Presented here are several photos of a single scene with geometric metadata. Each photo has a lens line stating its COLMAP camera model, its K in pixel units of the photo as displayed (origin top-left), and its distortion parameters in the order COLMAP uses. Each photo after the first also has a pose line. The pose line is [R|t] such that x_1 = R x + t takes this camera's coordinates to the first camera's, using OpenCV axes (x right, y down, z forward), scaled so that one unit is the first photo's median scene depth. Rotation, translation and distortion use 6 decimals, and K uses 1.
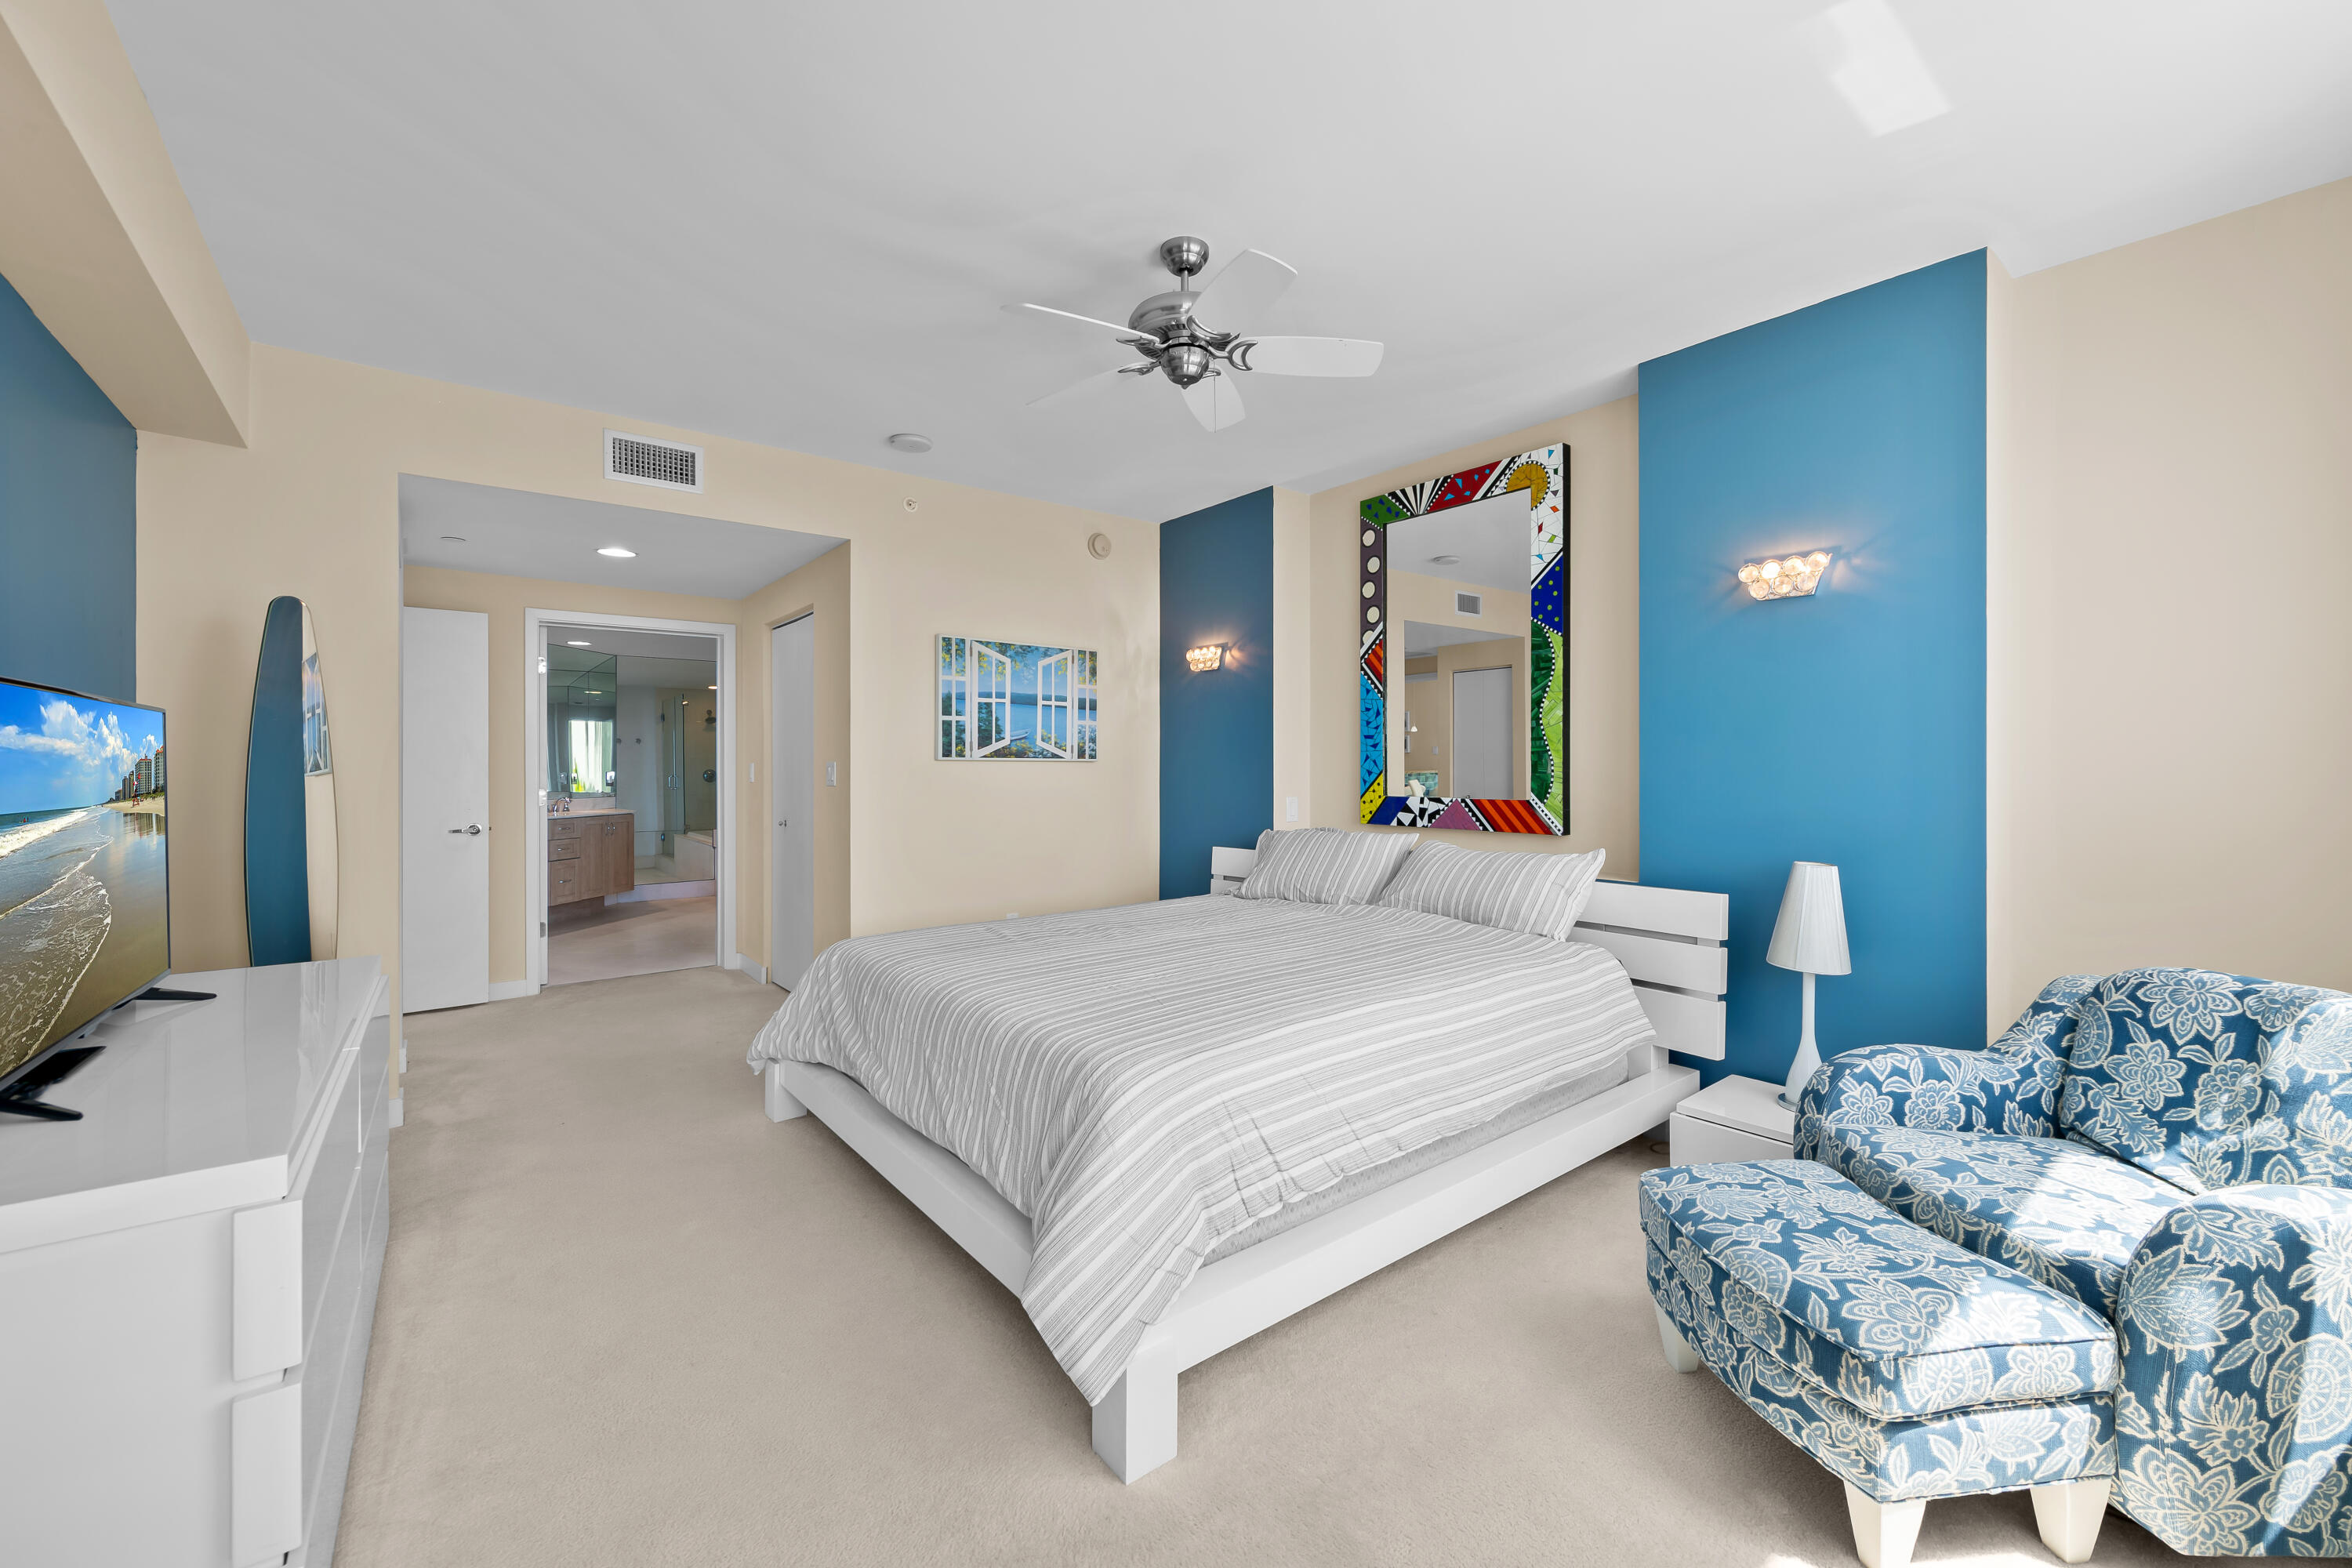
lens RADIAL K [[930.9, 0, 1186.6], [0, 930.9, 782.4], [0, 0, 1]] dist [0.000474, -0.002229]
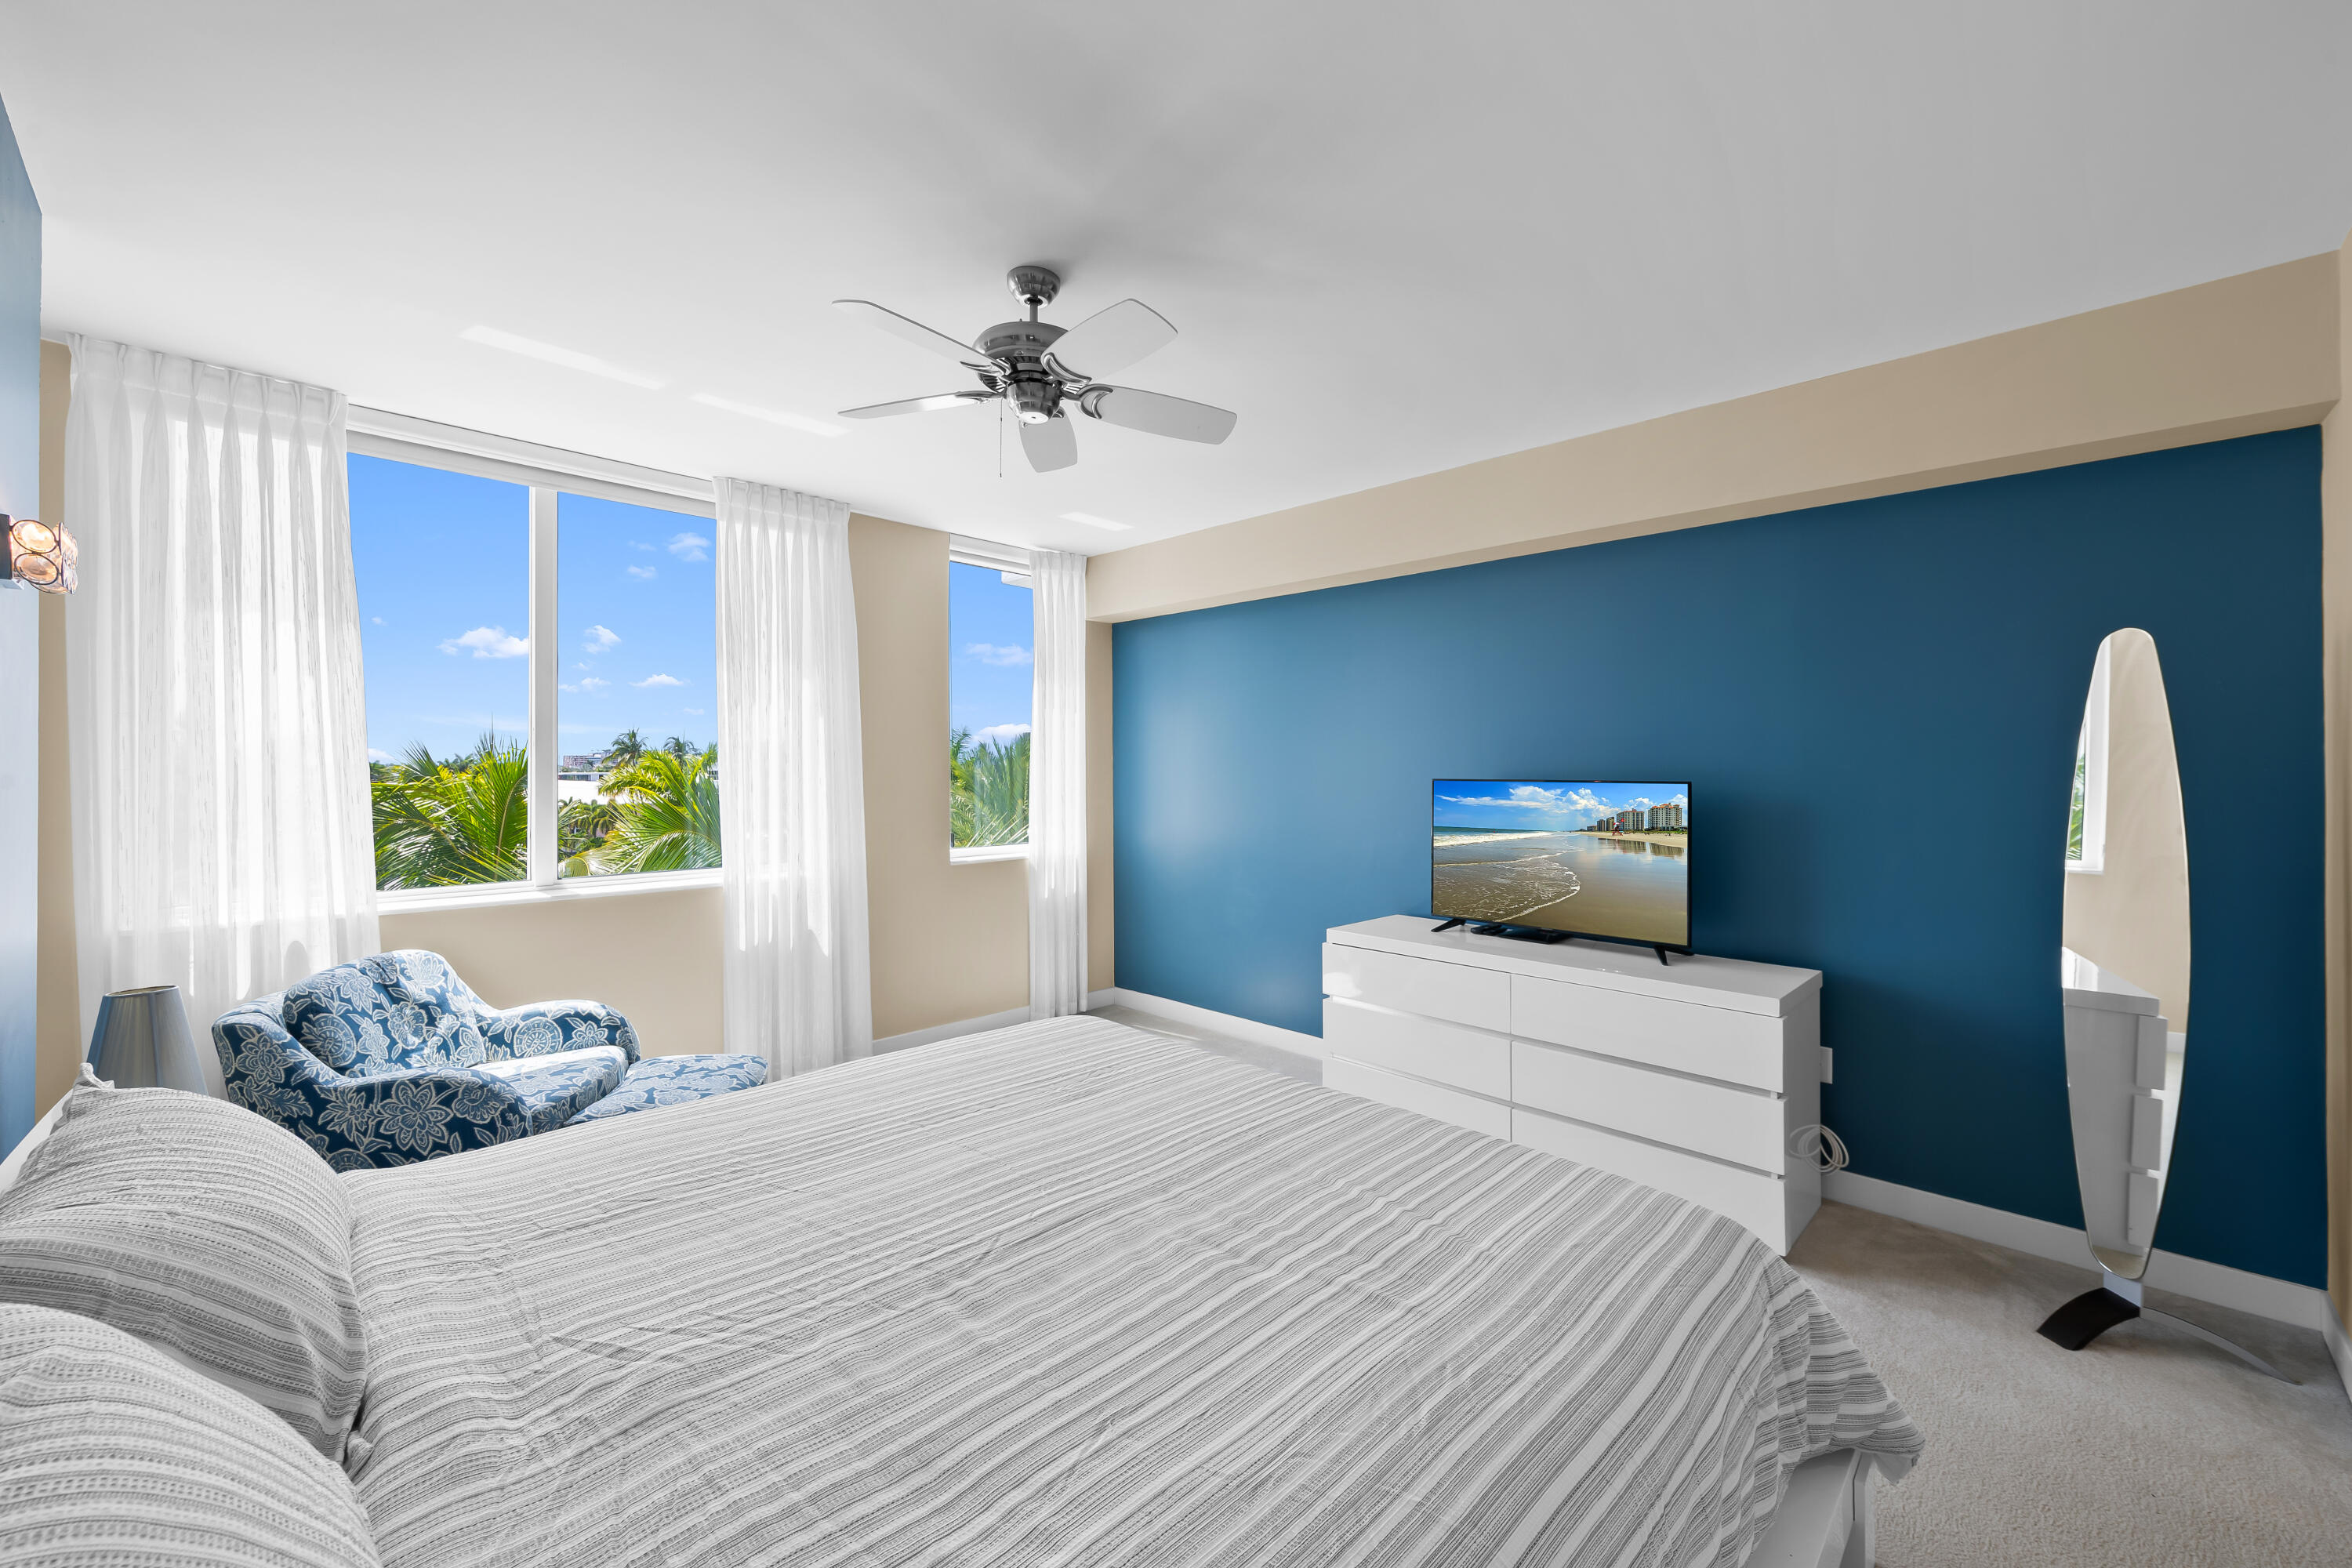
lens RADIAL K [[930.9, 0, 1181.8], [0, 930.9, 759.7], [0, 0, 1]] dist [0.000474, -0.002229]
pose [[-0.992395, 0.002363, -0.123073, -0.043801], [0.001907, 0.999991, 0.003820, -0.132673], [0.123081, 0.003556, -0.992390, 2.678597]]
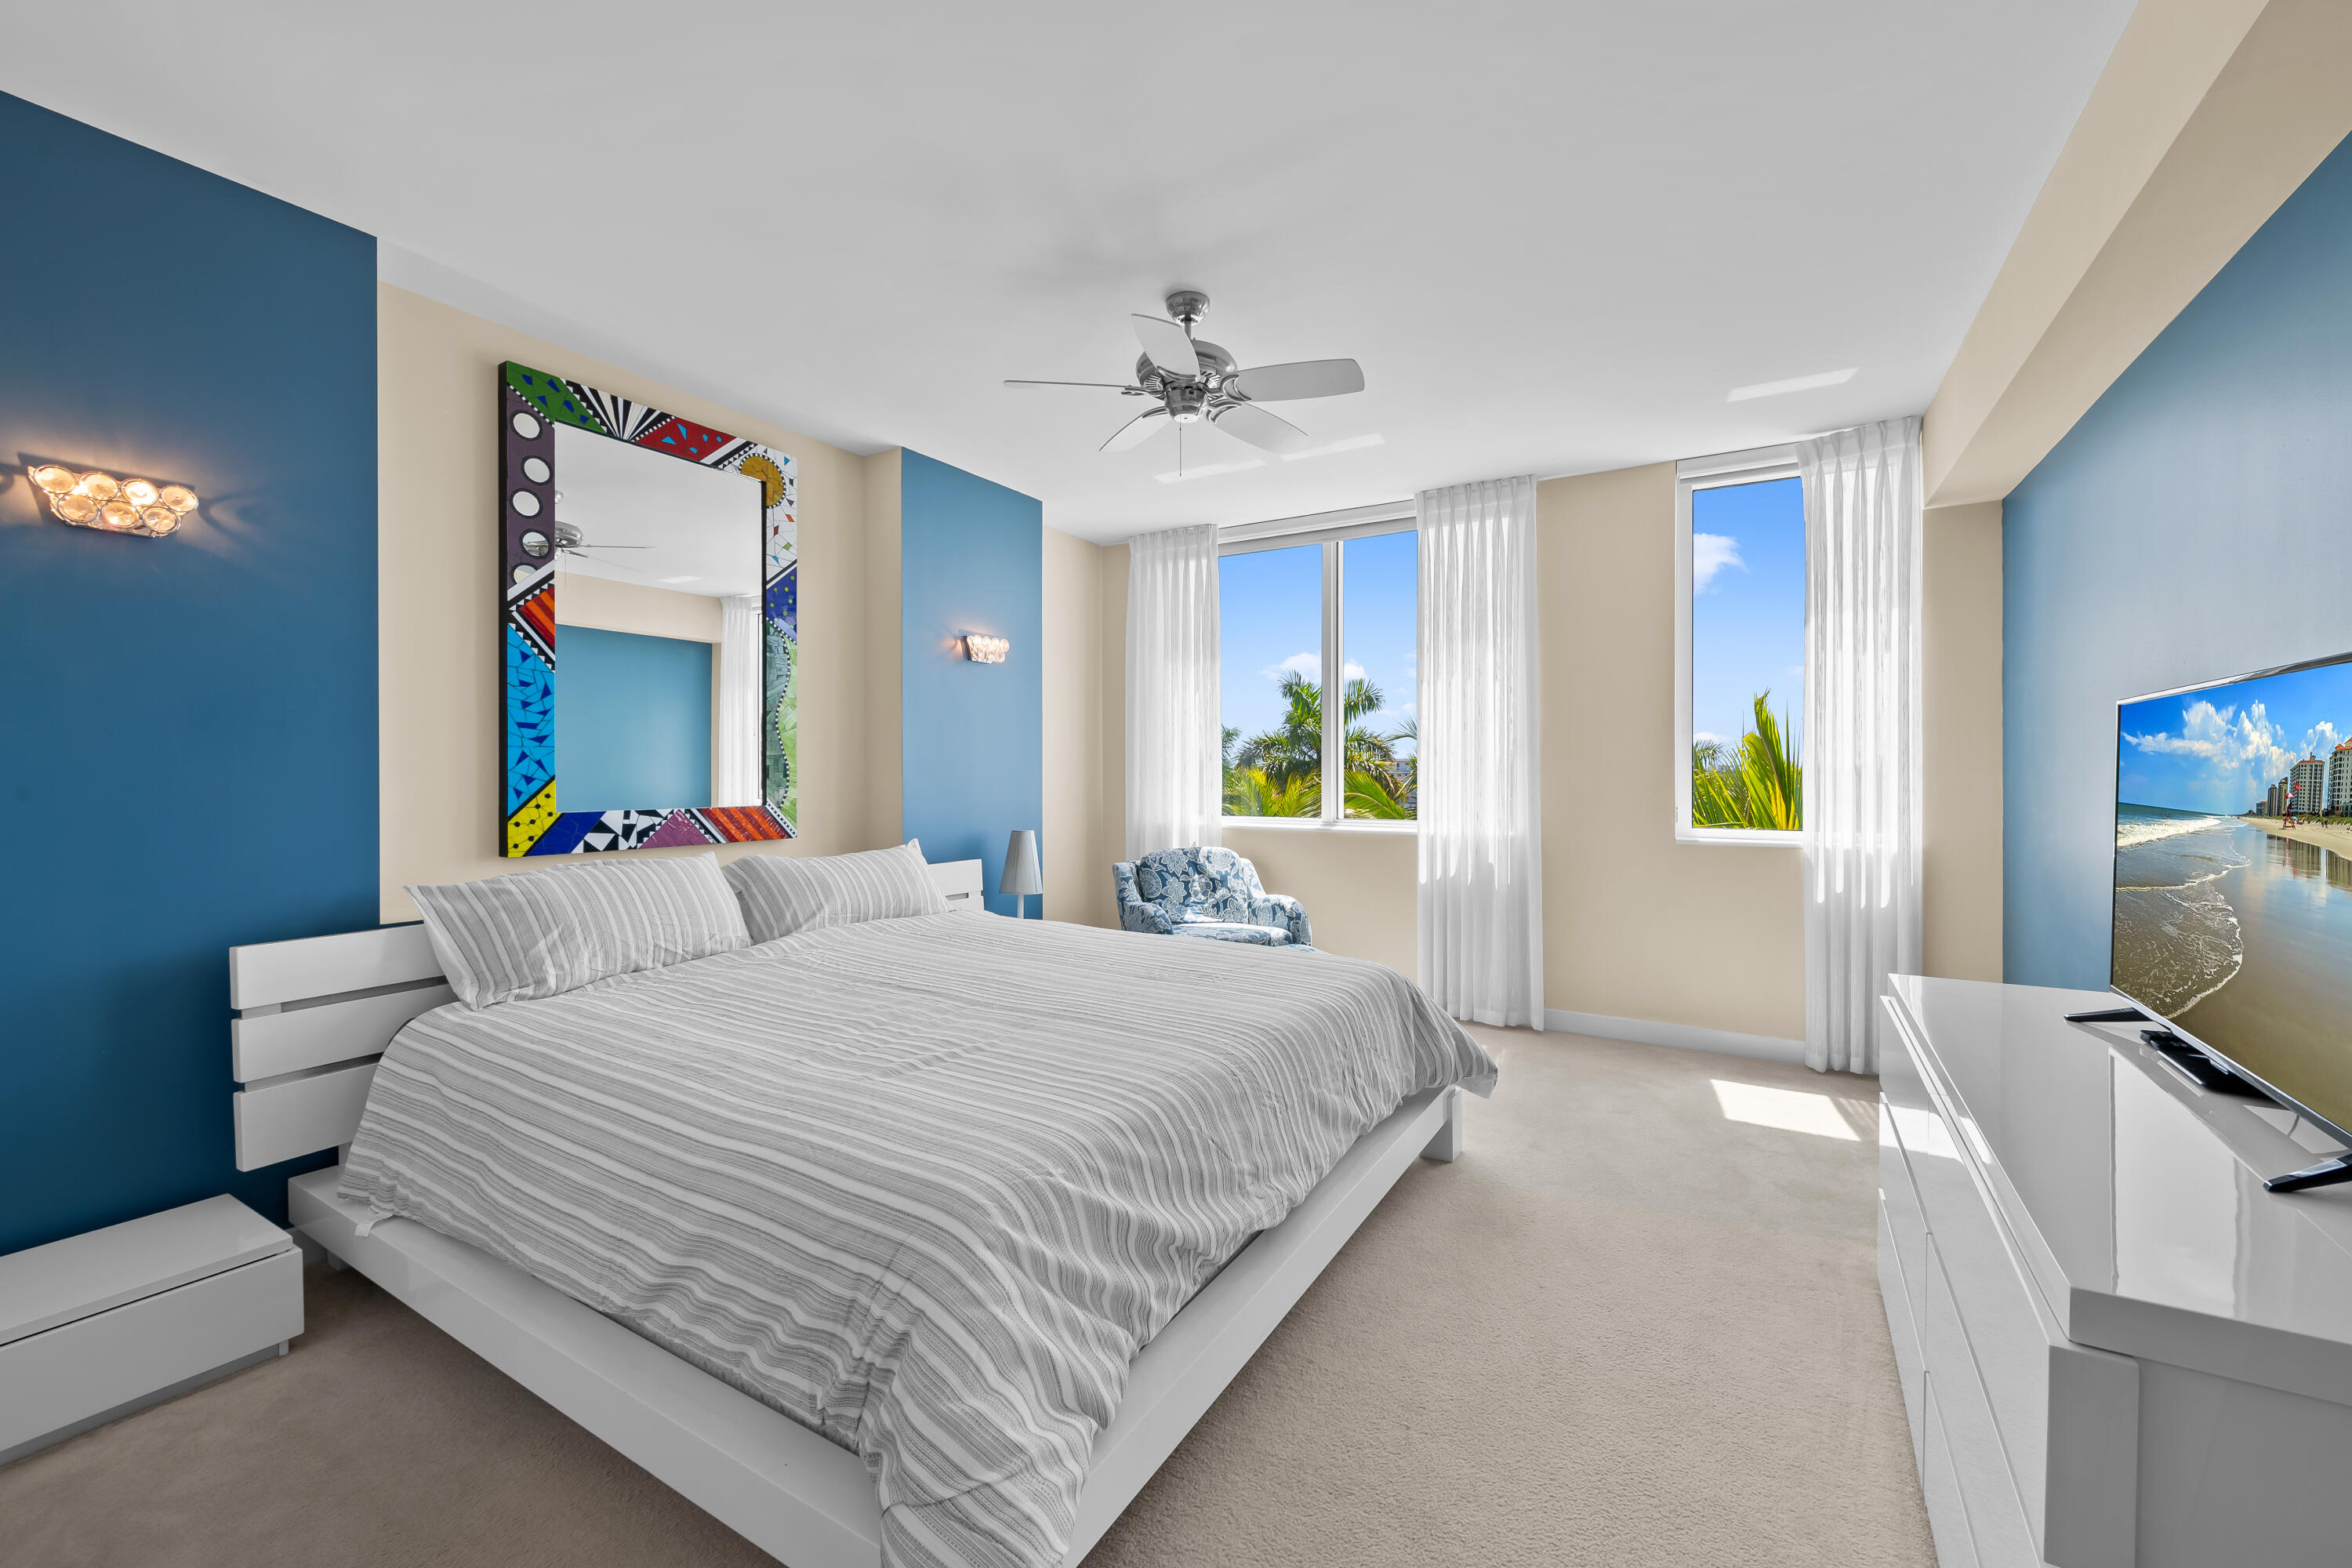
lens RADIAL K [[930.9, 0, 1189.1], [0, 930.9, 782.0], [0, 0, 1]] dist [0.000474, -0.002229]
pose [[-0.357088, -0.009417, 0.934023, -1.445110], [0.014469, 0.999773, 0.015611, -0.029305], [-0.933959, 0.019089, -0.356871, 1.941936]]
